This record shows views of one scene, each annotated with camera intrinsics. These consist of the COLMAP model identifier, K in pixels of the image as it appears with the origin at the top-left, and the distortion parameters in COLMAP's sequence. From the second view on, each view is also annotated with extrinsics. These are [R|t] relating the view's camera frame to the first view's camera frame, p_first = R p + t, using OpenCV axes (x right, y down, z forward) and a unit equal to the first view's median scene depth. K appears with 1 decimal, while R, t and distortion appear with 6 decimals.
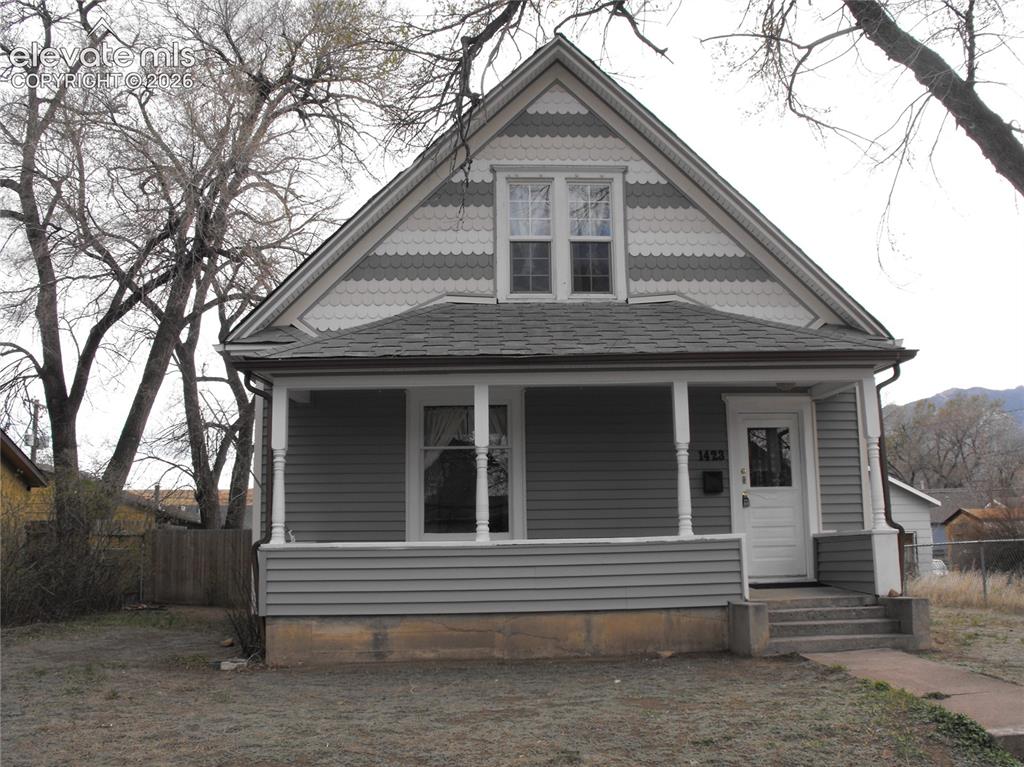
lens RADIAL K [[1014.3, 0, 511.5], [0, 1014.3, 382.5], [0, 0, 1]] dist [-0.134271, 0.000000]
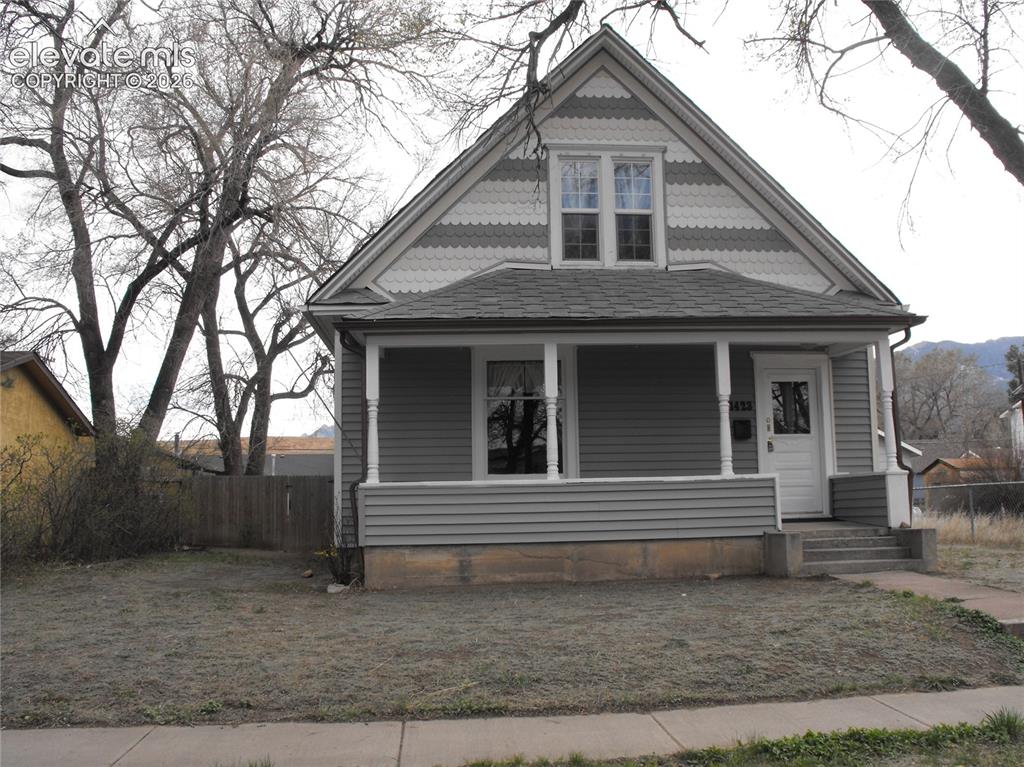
lens RADIAL K [[1014.3, 0, 514.7], [0, 1014.3, 385.7], [0, 0, 1]] dist [-0.134271, 0.000000]
pose [[0.999539, 0.002691, 0.030228, -0.088349], [-0.004253, 0.998651, 0.051744, -0.007967], [-0.030048, -0.051849, 0.998203, -0.118289]]
